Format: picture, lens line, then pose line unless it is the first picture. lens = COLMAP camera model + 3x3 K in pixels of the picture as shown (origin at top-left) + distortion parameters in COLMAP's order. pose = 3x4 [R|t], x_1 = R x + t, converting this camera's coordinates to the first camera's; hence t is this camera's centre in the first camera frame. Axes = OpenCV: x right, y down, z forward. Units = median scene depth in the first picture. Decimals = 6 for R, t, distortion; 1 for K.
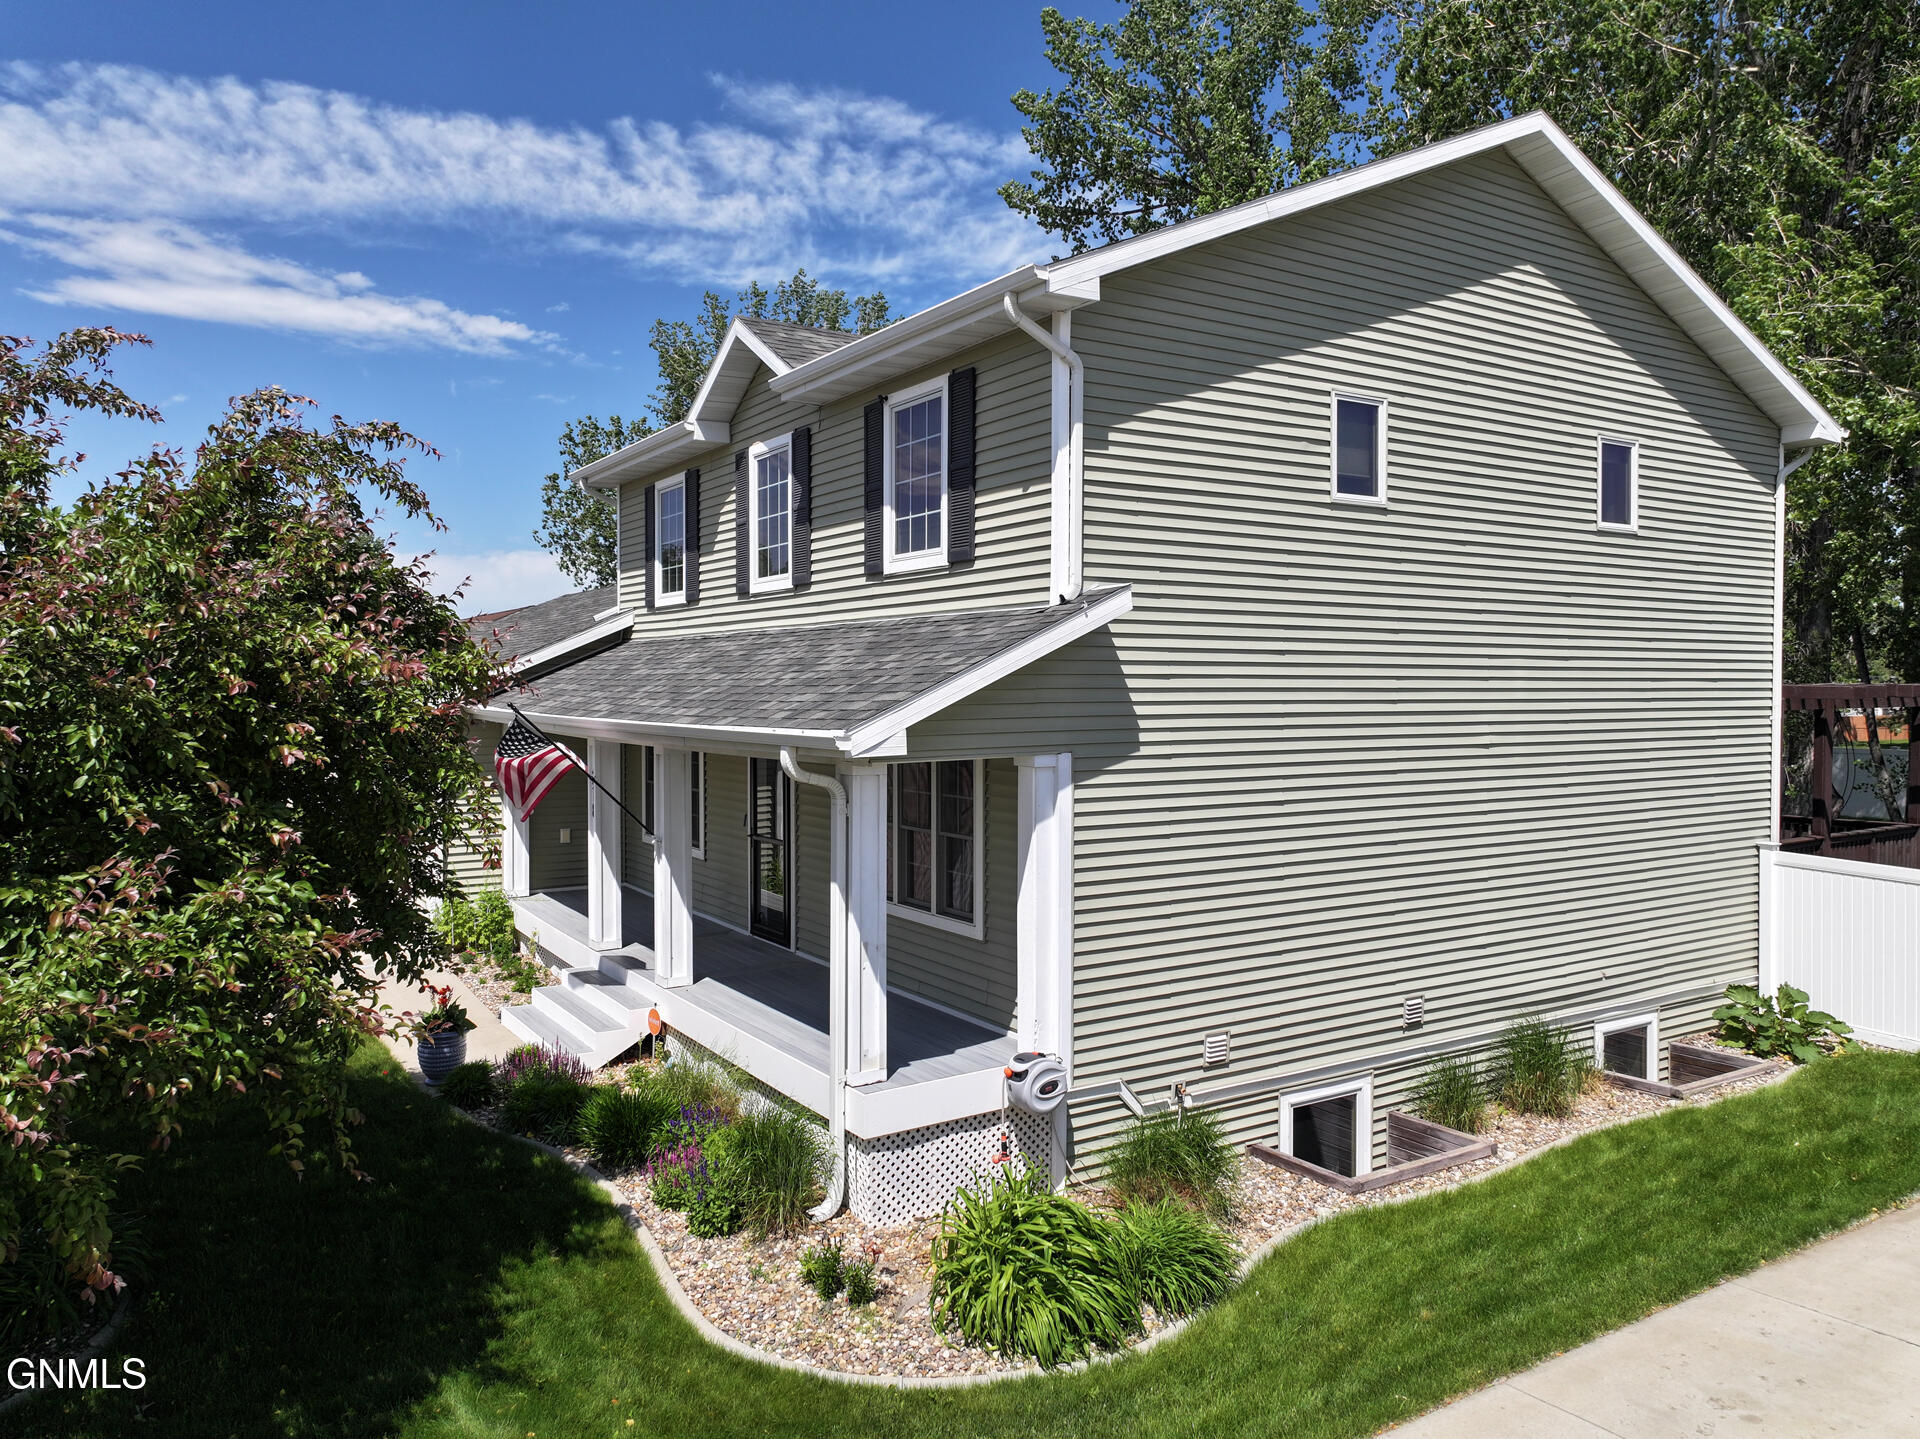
lens RADIAL K [[1346.4, 0, 960.0], [0, 1346.4, 719.5], [0, 0, 1]] dist [-0.006720, 0.024710]
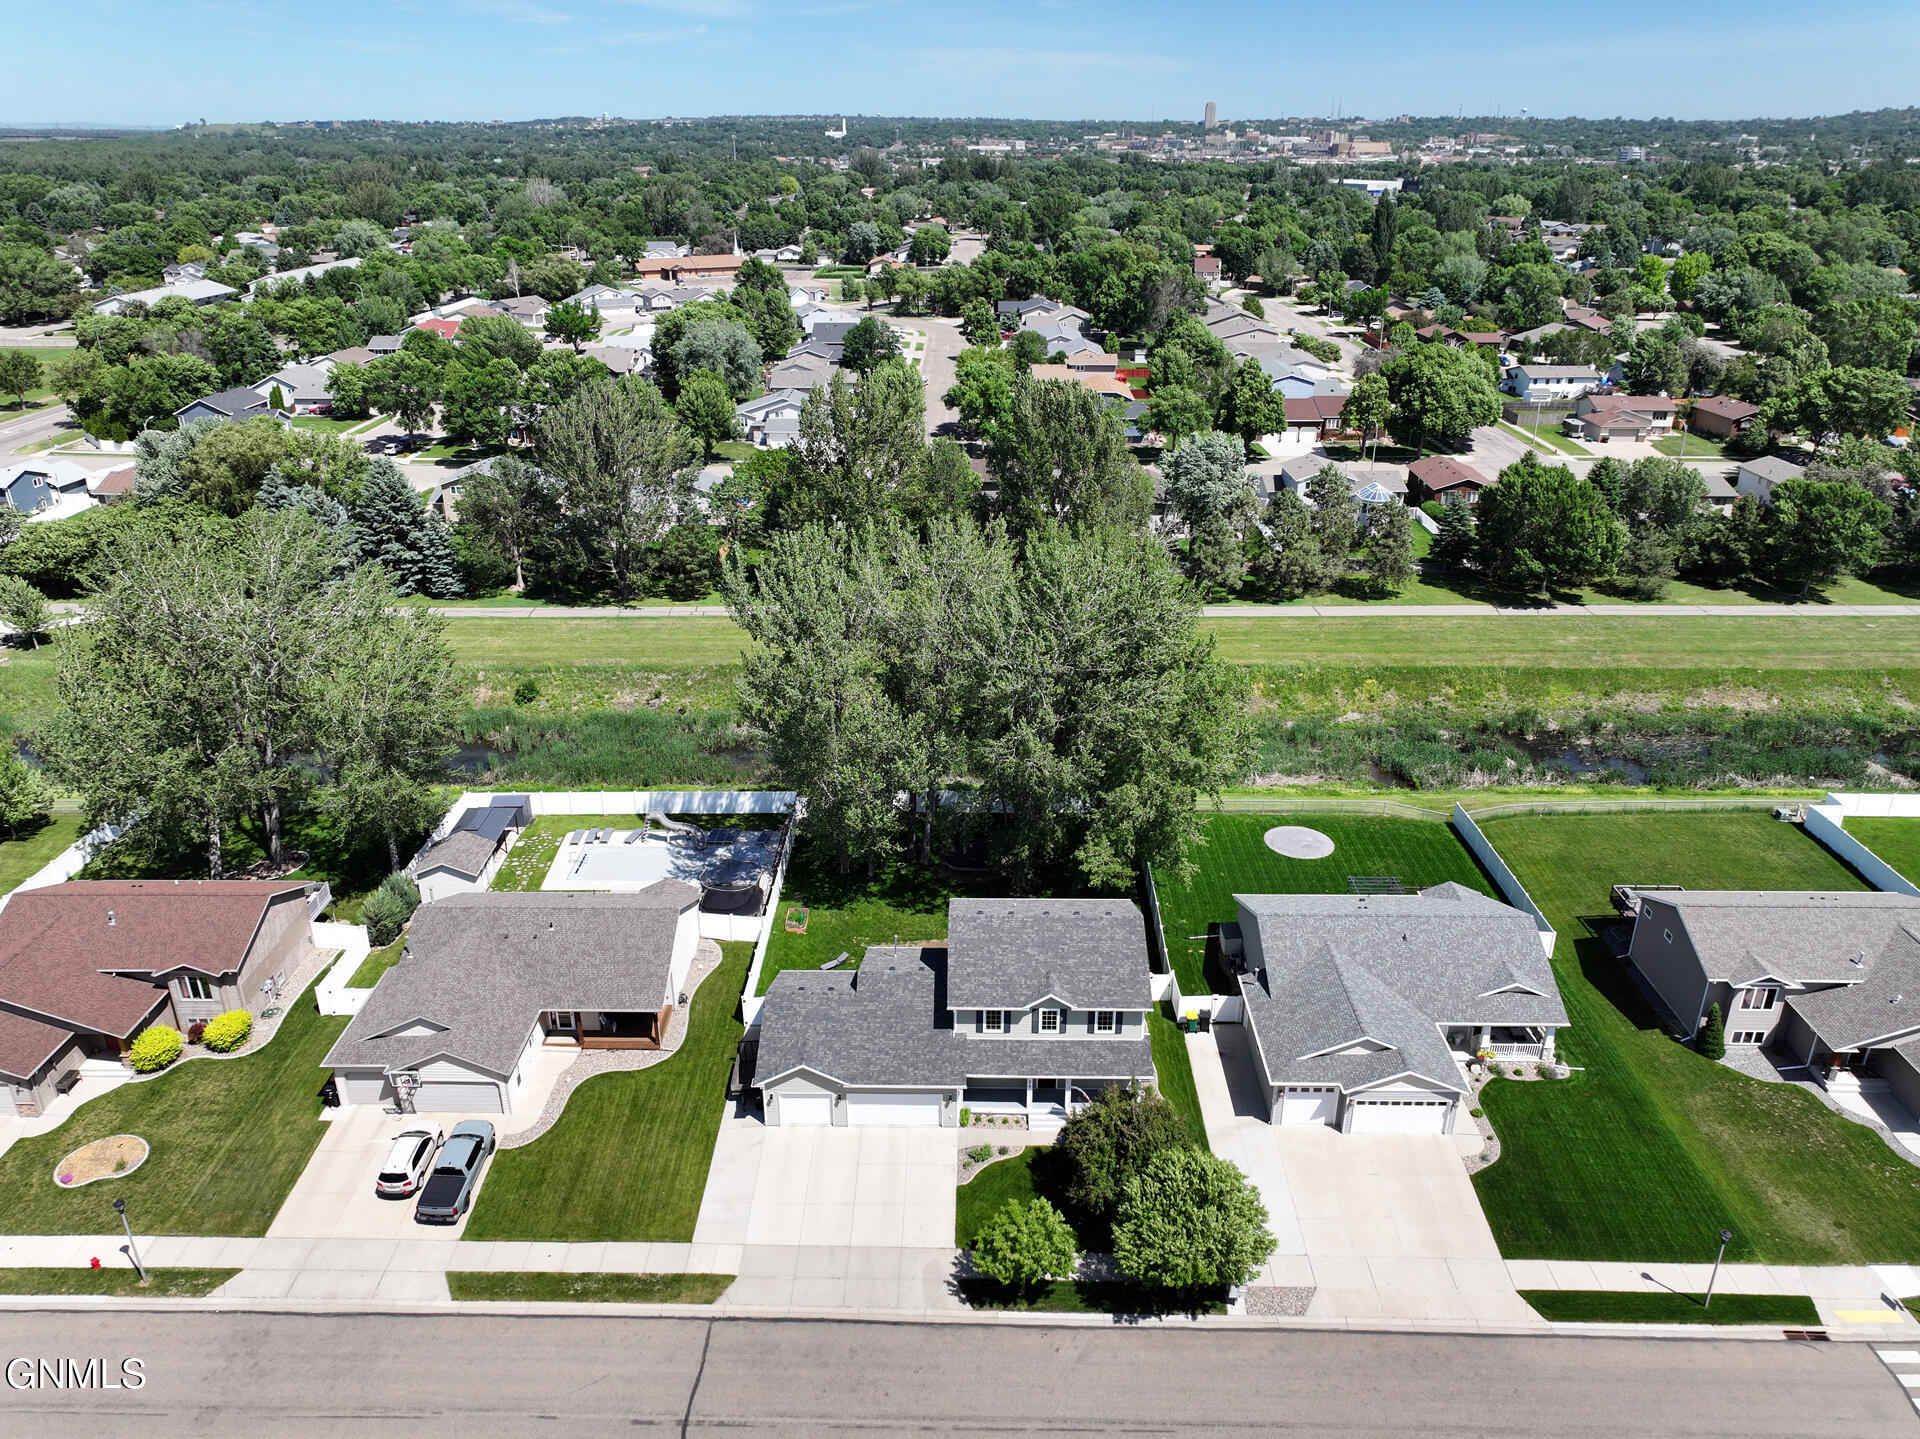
lens RADIAL K [[1346.4, 0, 960.0], [0, 1346.4, 719.5], [0, 0, 1]] dist [-0.006720, 0.024710]
pose [[0.546704, -0.332411, 0.768517, -4.071597], [0.017944, 0.922263, 0.386147, -3.348465], [-0.837134, -0.197317, 0.510170, -1.156483]]
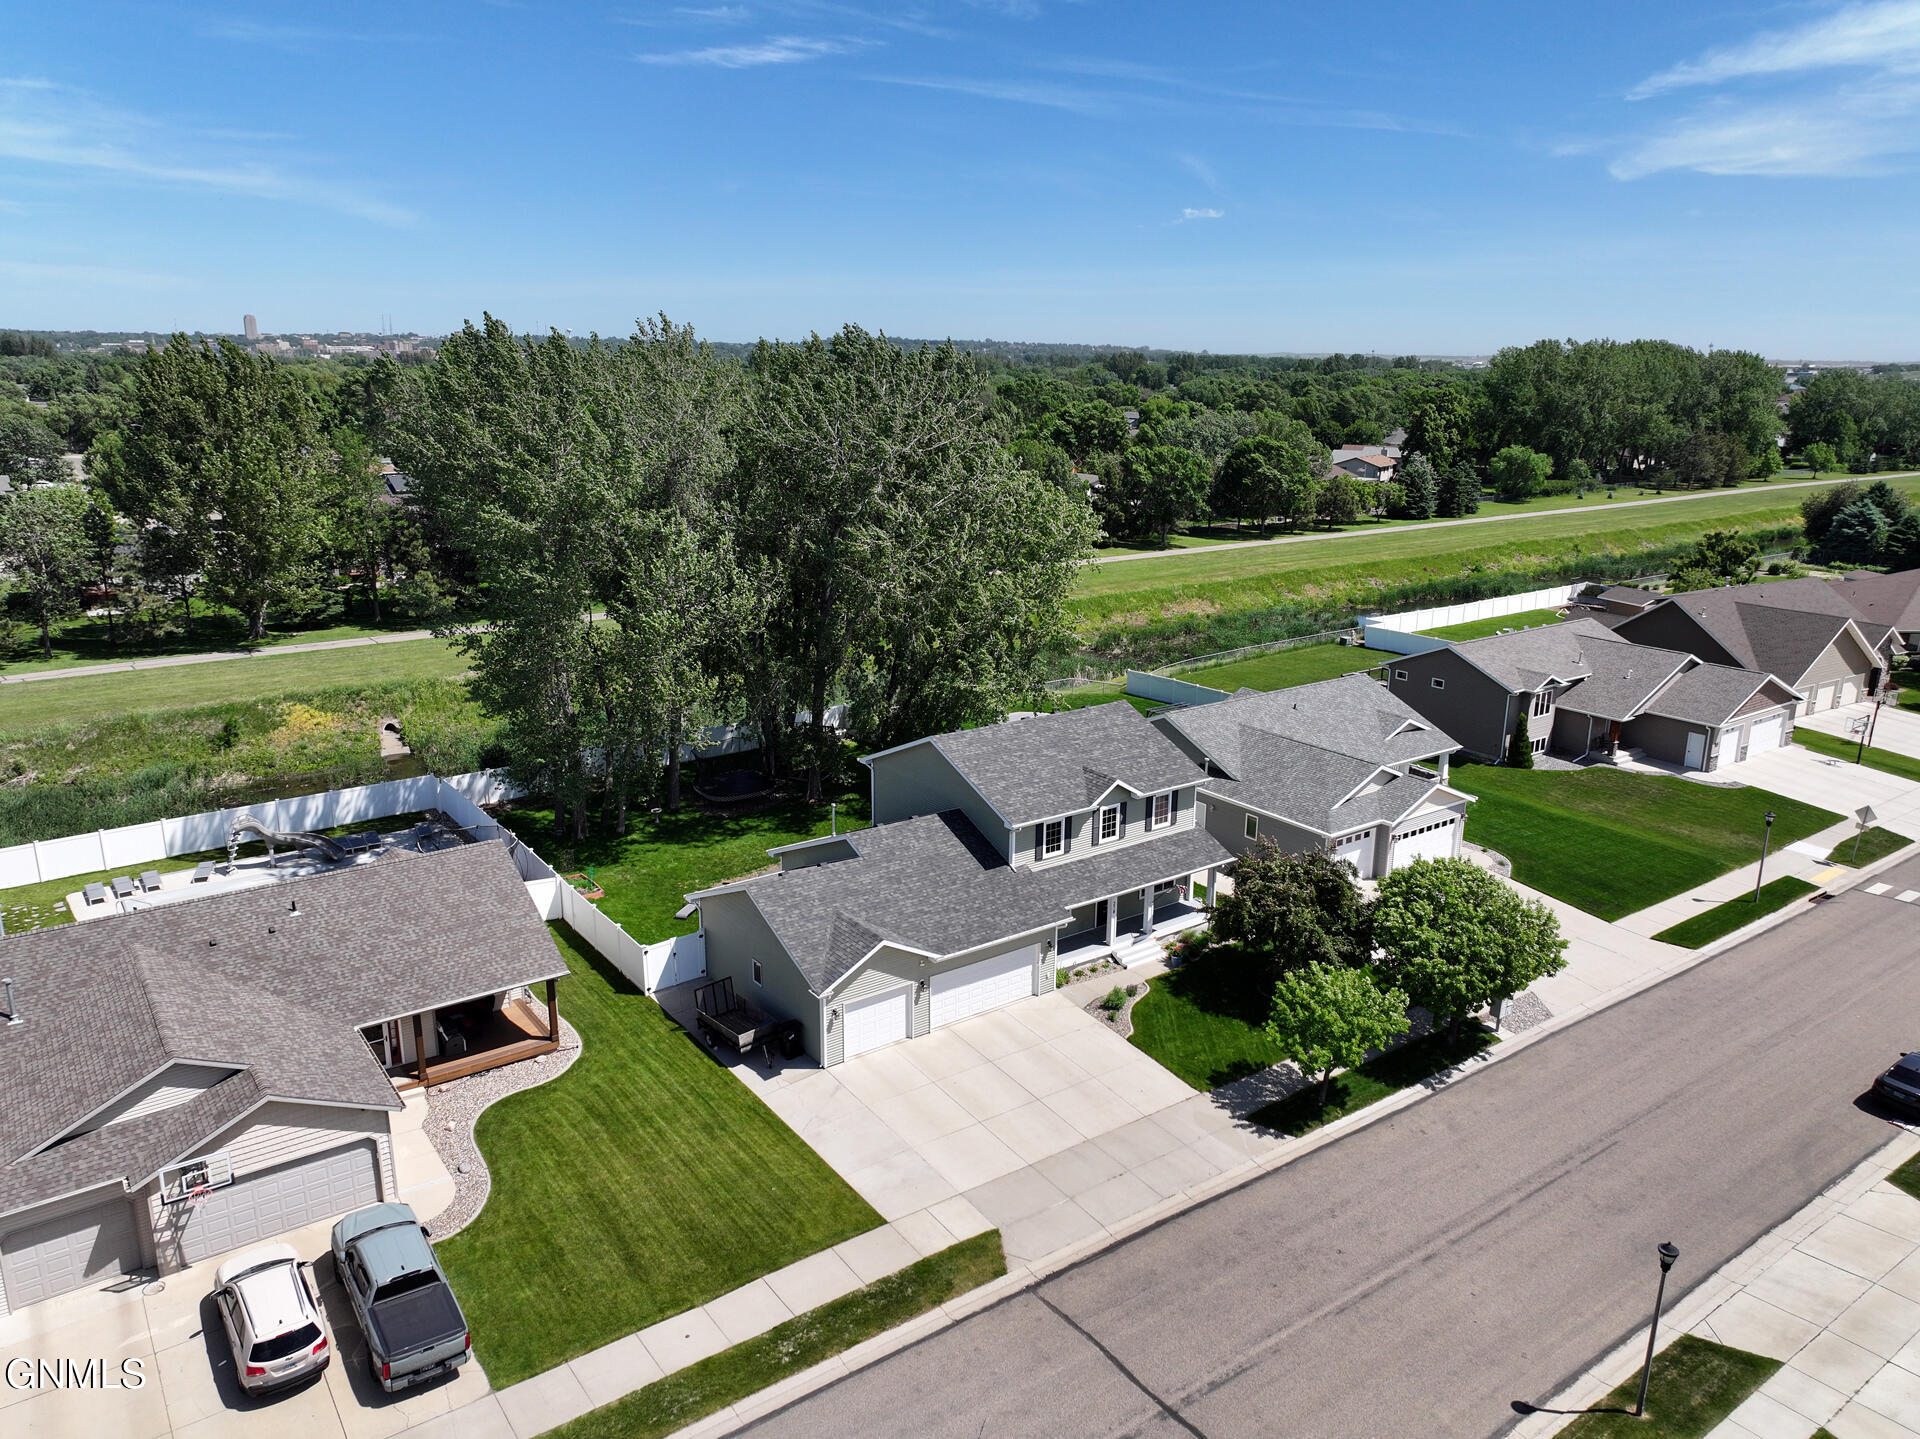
lens RADIAL K [[1346.4, 0, 960.0], [0, 1346.4, 719.5], [0, 0, 1]] dist [-0.006720, 0.024710]
pose [[-0.064617, -0.256130, 0.964480, -4.011758], [0.015457, 0.966127, 0.257603, -1.534543], [-0.997790, 0.031553, -0.058469, 1.736305]]
